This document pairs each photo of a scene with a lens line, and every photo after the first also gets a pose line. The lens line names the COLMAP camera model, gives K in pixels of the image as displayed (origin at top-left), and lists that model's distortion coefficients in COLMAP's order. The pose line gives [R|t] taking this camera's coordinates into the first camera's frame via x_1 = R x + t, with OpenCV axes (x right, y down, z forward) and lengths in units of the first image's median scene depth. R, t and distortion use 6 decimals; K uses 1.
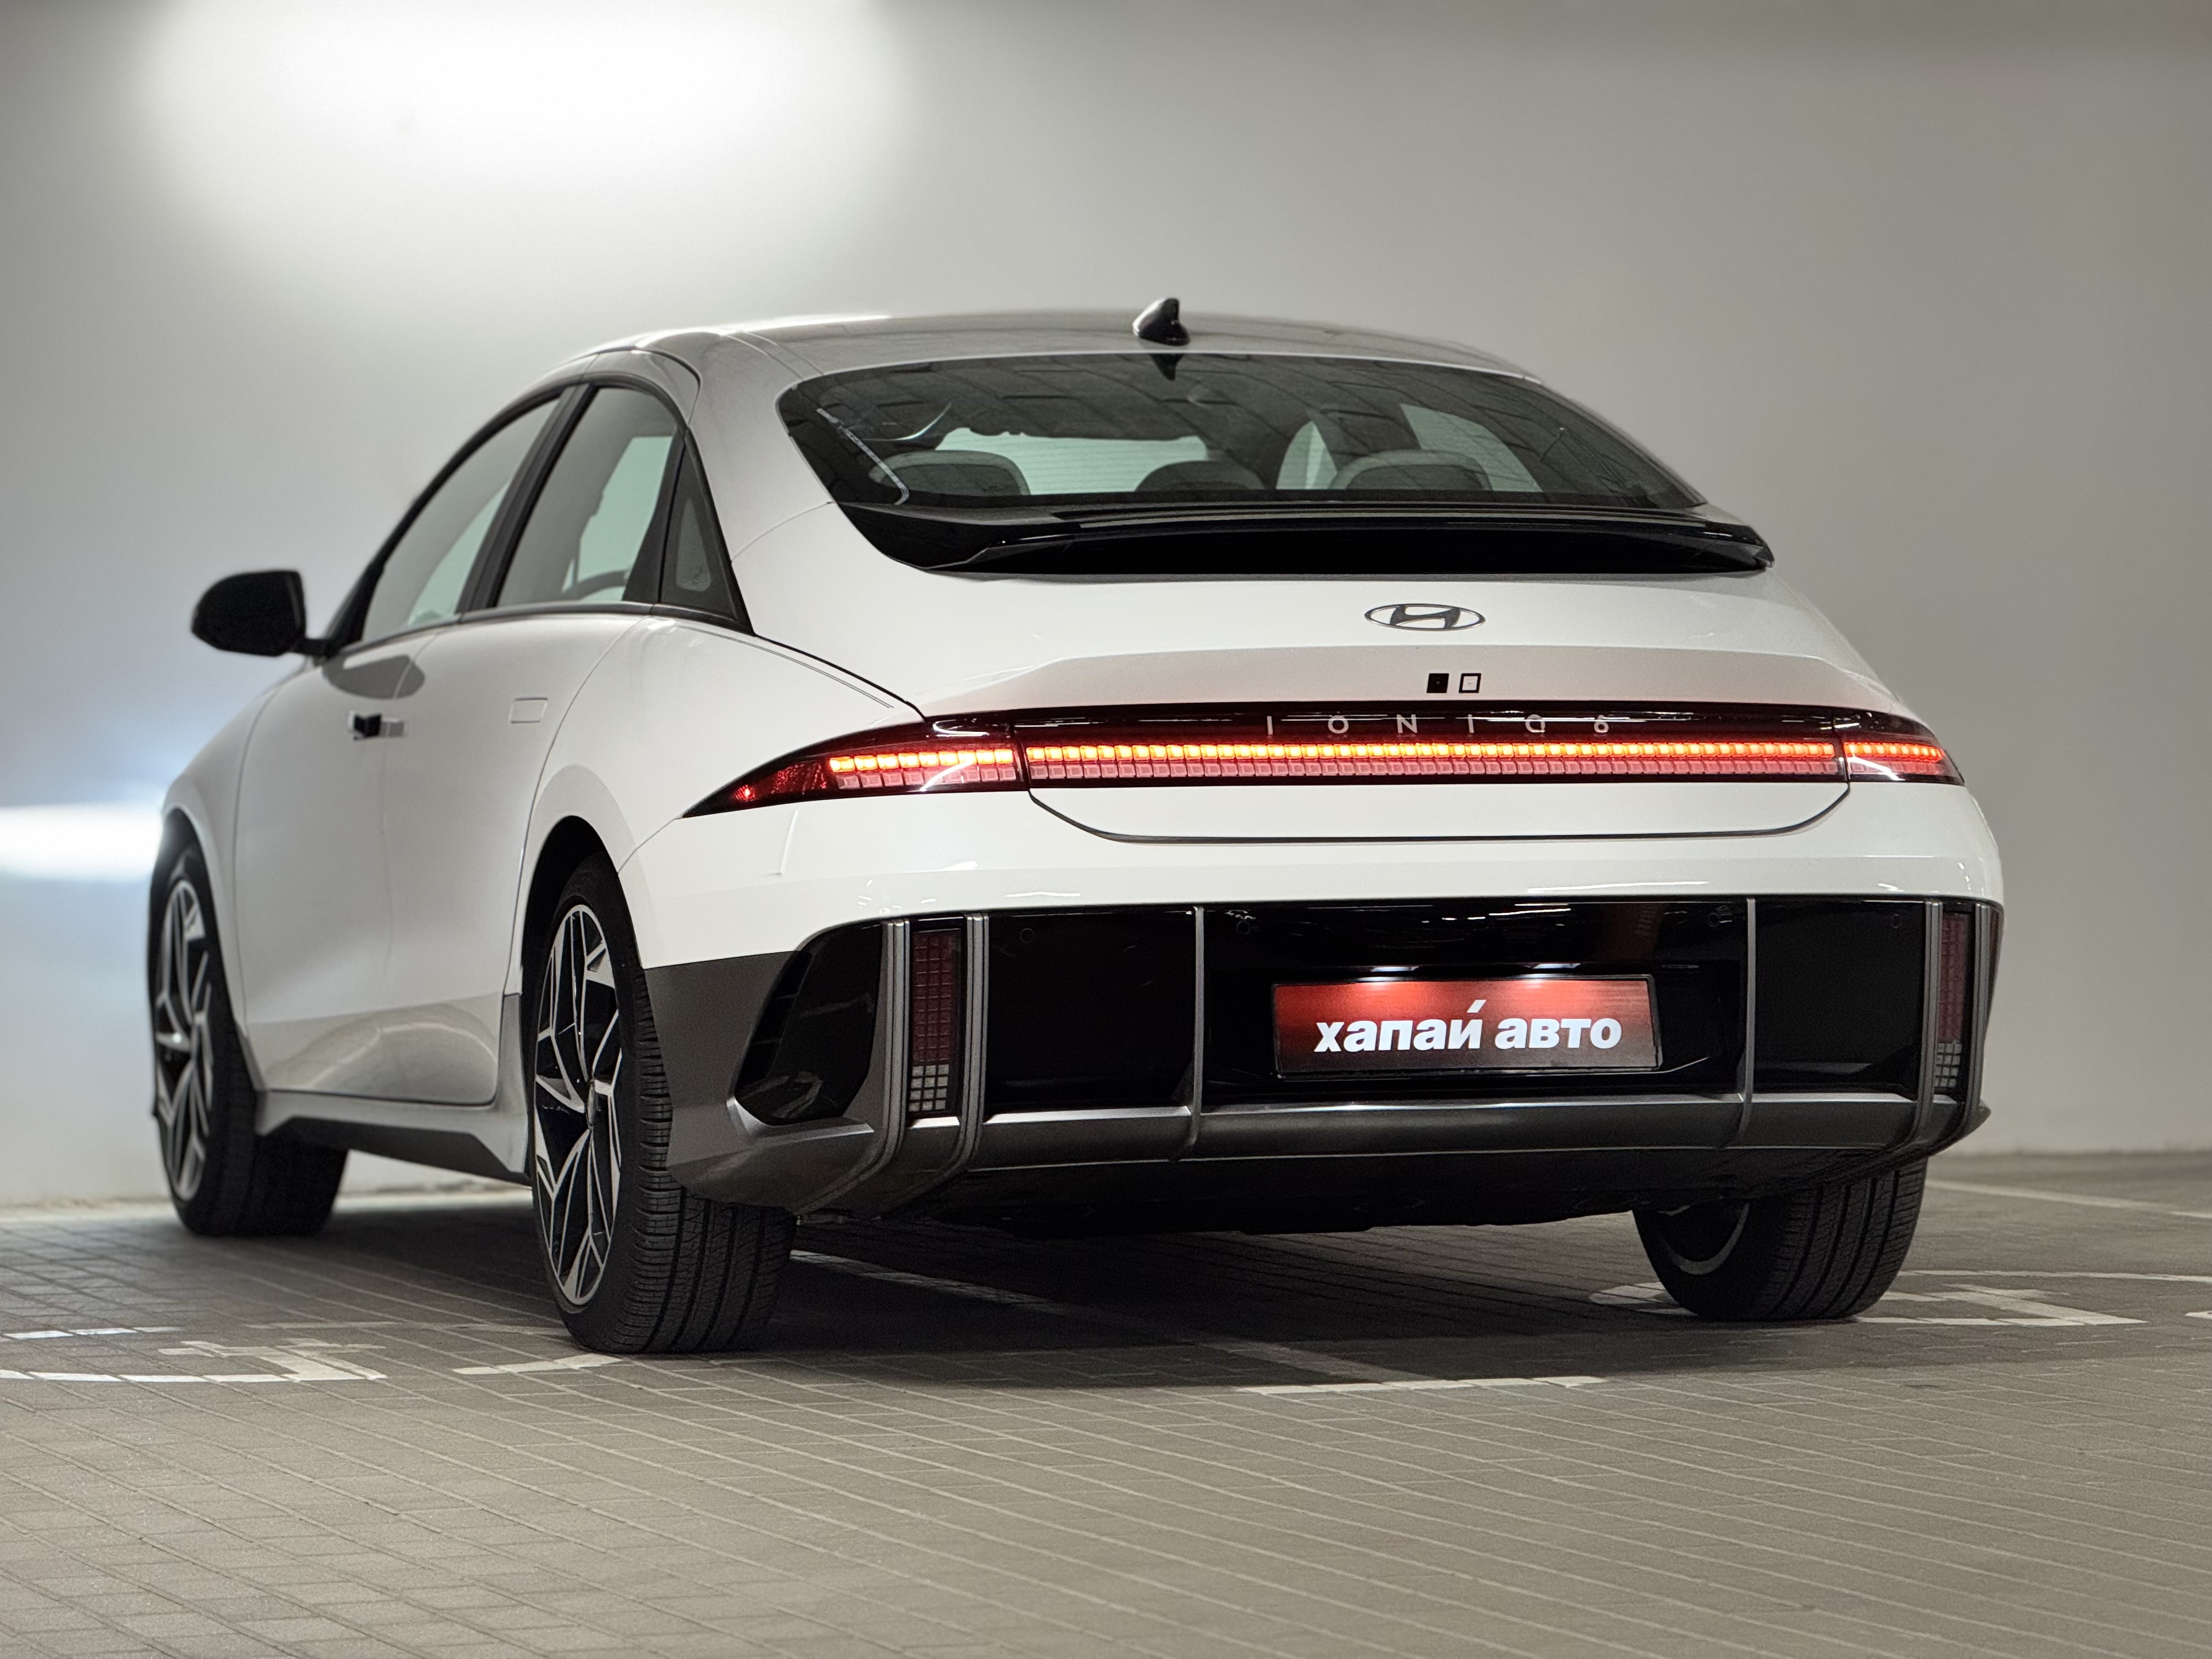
lens RADIAL K [[7728.7, 0, 1106.0], [0, 7728.7, 829.5], [0, 0, 1]] dist [0.290184, -3.084802]
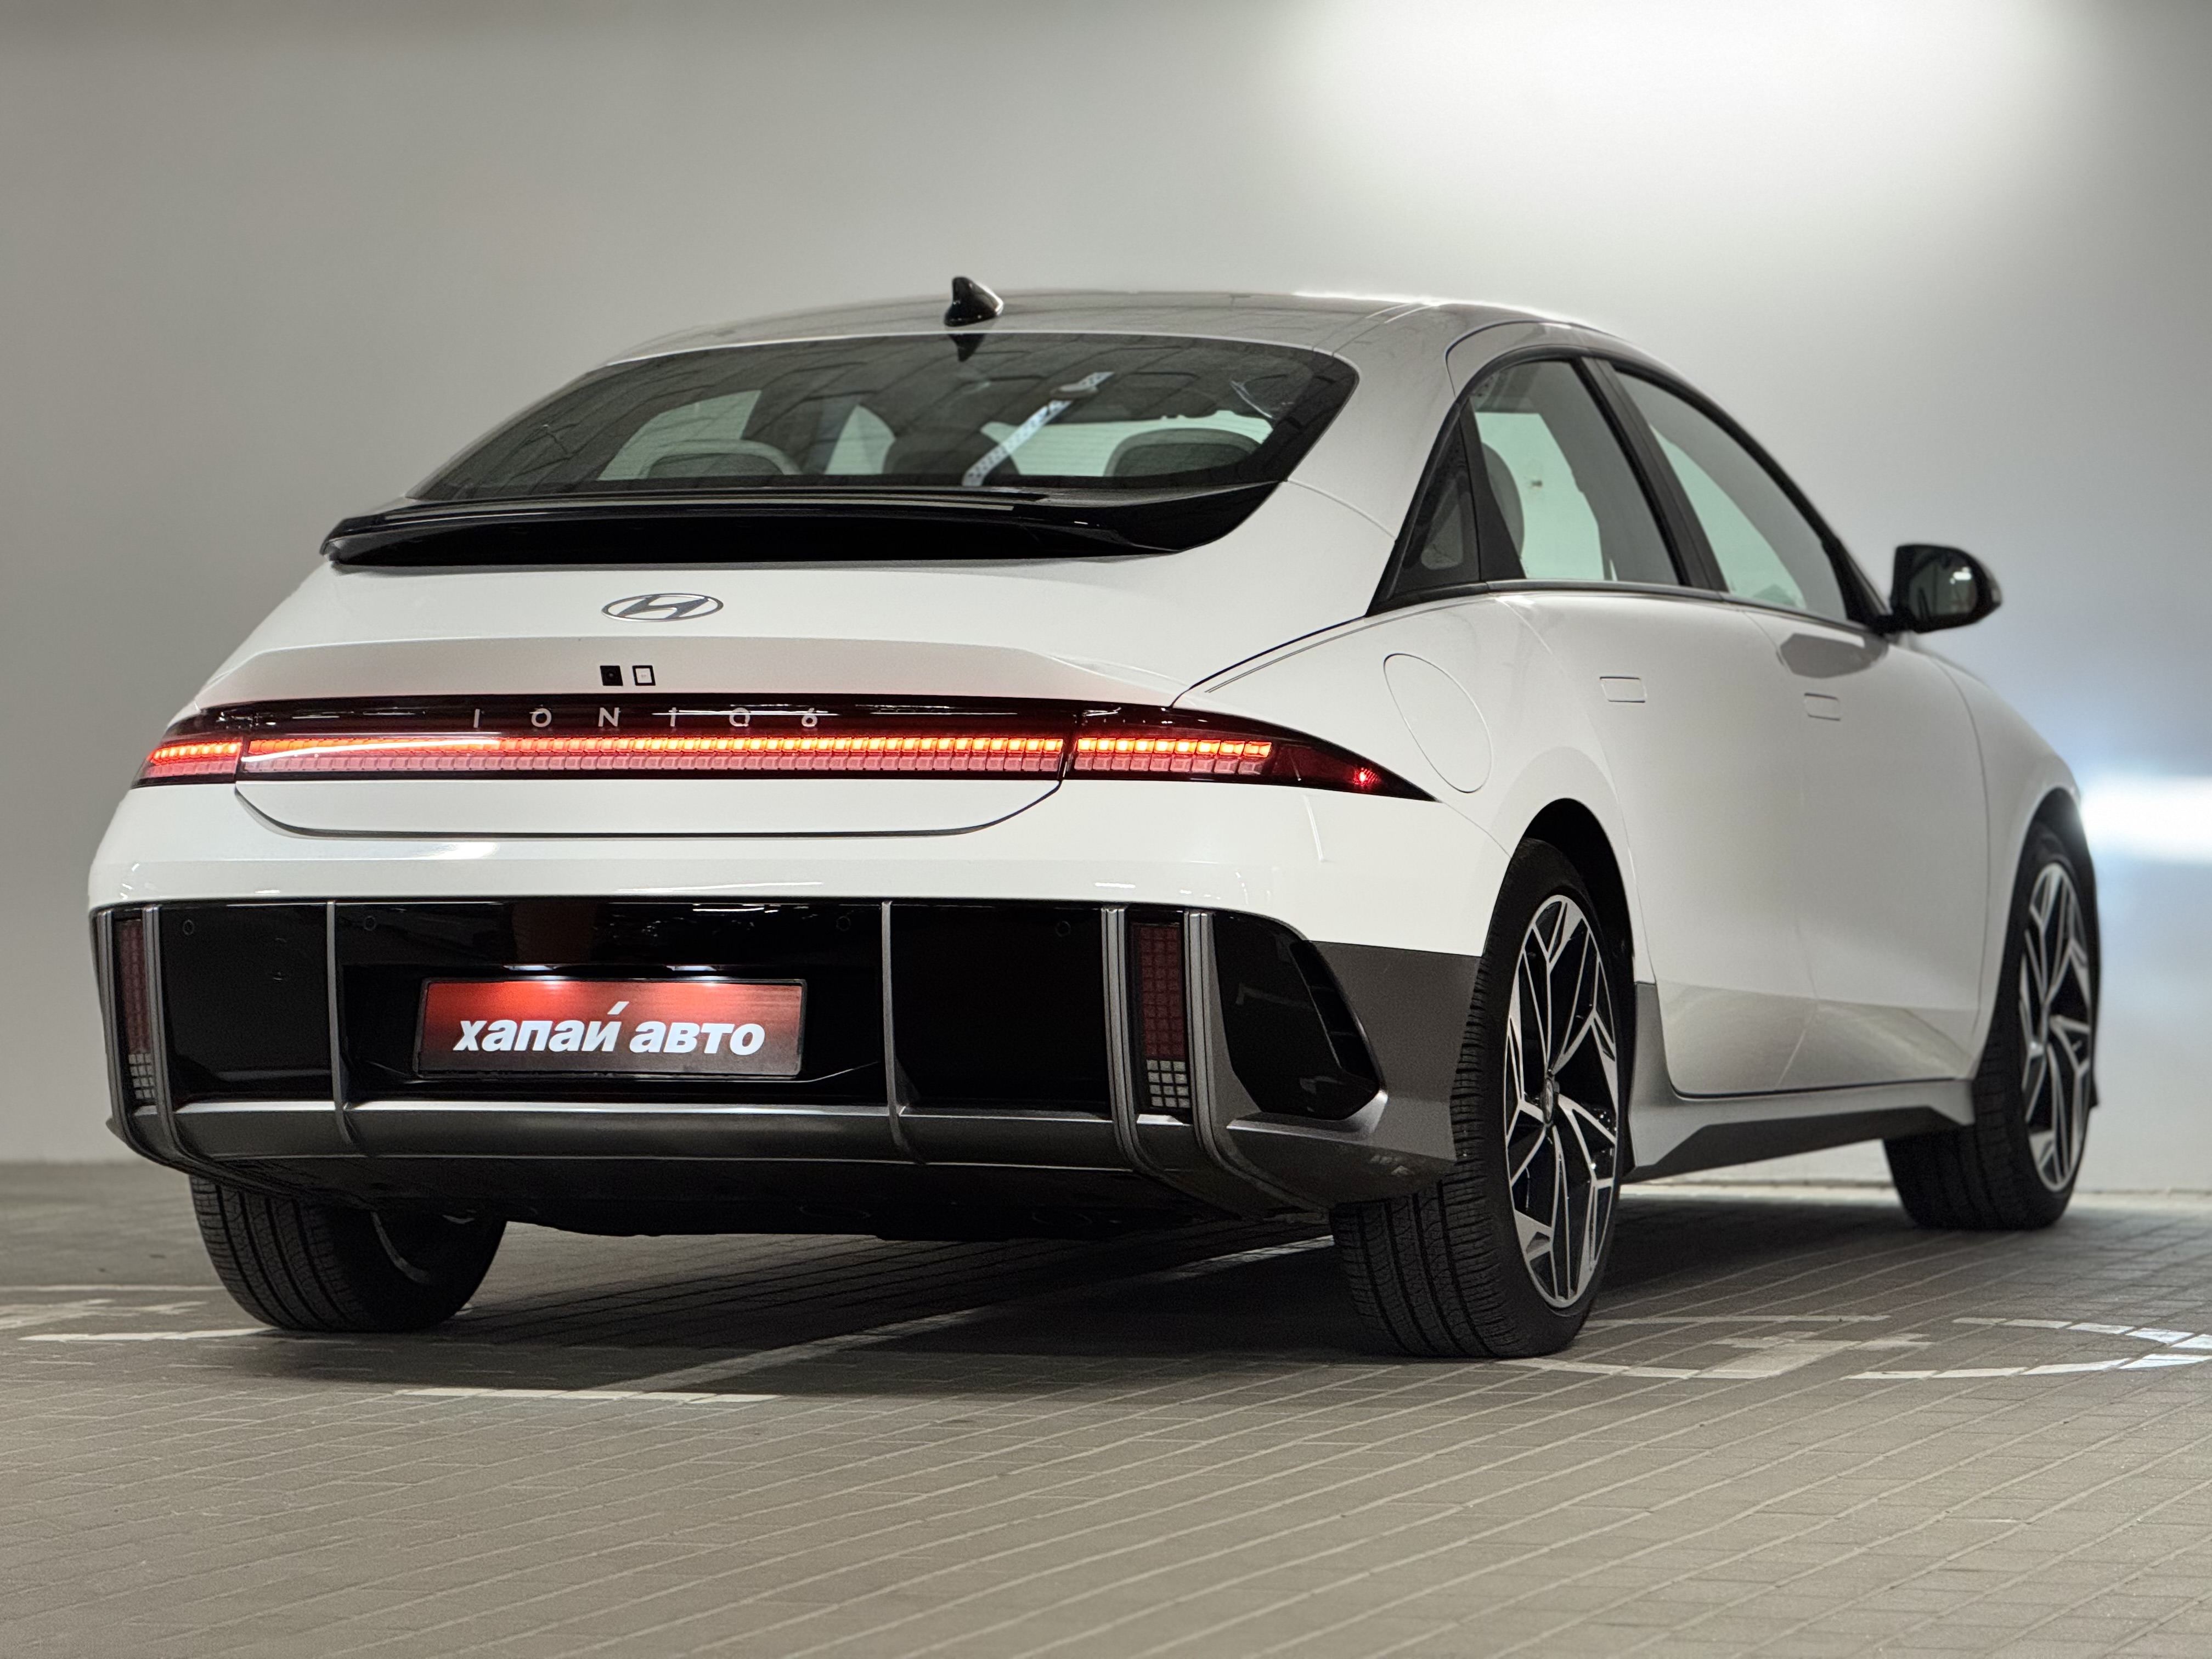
lens RADIAL K [[7728.7, 0, 1106.0], [0, 7728.7, 829.5], [0, 0, 1]] dist [0.290184, -3.084802]
pose [[0.802658, 0.010348, -0.596349, 0.674300], [-0.007714, 0.999946, 0.006969, -0.006807], [0.596389, -0.000993, 0.802695, 0.254981]]
